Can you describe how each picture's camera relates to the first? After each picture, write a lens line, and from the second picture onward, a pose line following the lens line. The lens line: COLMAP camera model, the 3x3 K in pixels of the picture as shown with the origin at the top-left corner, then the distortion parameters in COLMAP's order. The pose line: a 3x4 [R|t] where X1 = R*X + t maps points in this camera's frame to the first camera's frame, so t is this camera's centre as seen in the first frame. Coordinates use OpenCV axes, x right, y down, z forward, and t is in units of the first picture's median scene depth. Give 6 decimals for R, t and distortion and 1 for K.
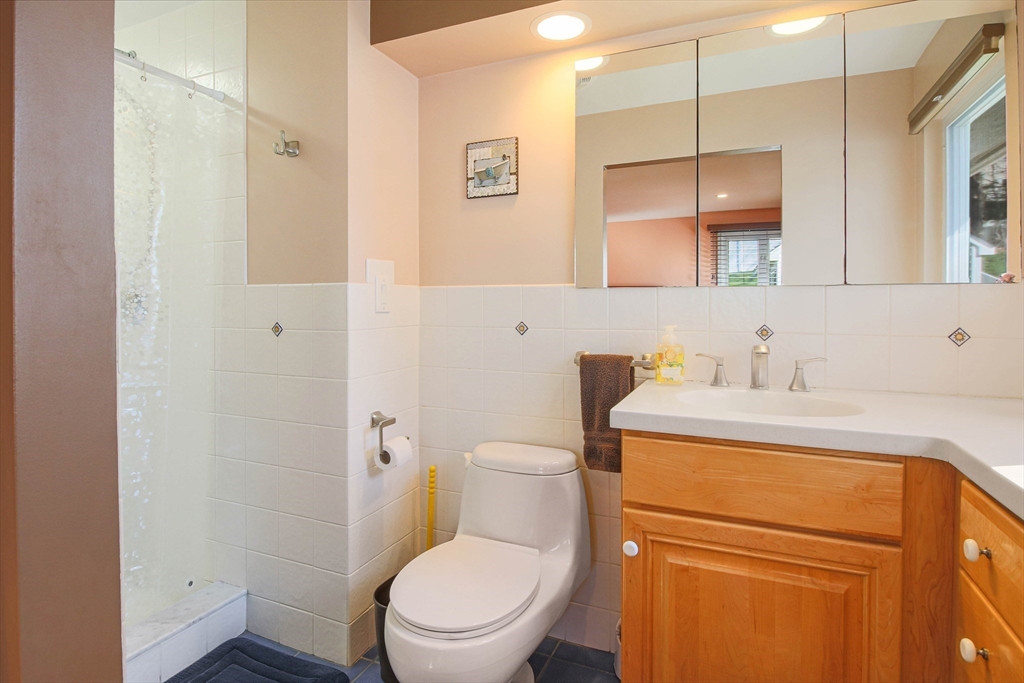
lens RADIAL K [[530.6, 0, 510.9], [0, 530.6, 304.9], [0, 0, 1]] dist [0.003534, -0.012022]
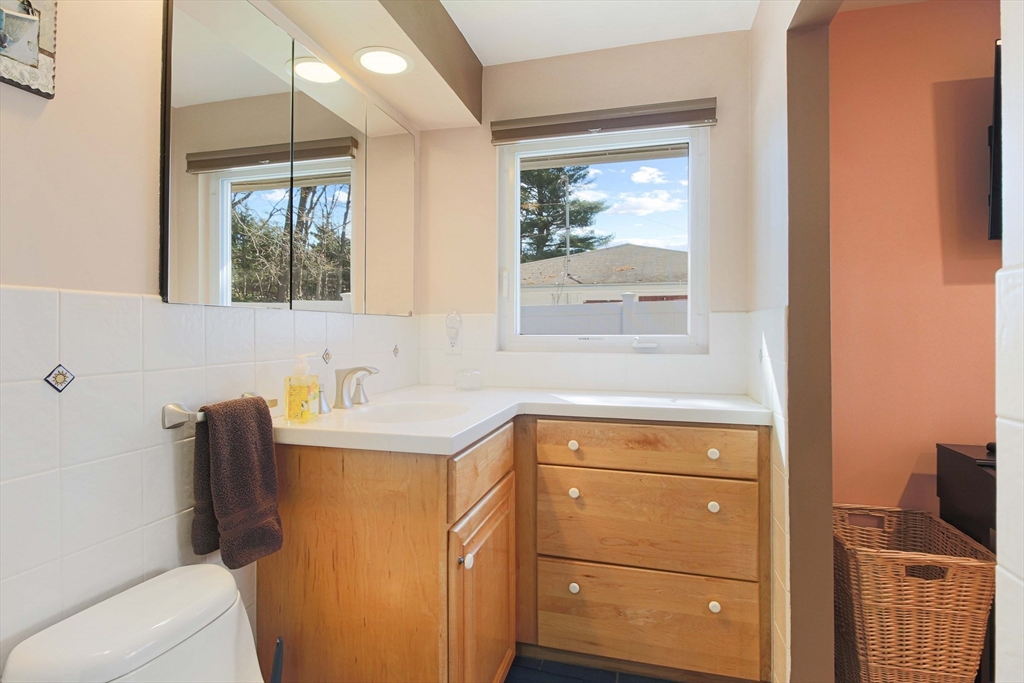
lens RADIAL K [[530.6, 0, 510.9], [0, 530.6, 304.9], [0, 0, 1]] dist [0.003534, -0.012022]
pose [[-0.137159, 0.045000, 0.989526, -0.512023], [-0.007692, 0.998889, -0.046492, -0.003757], [-0.990519, -0.013989, -0.136660, 0.655591]]
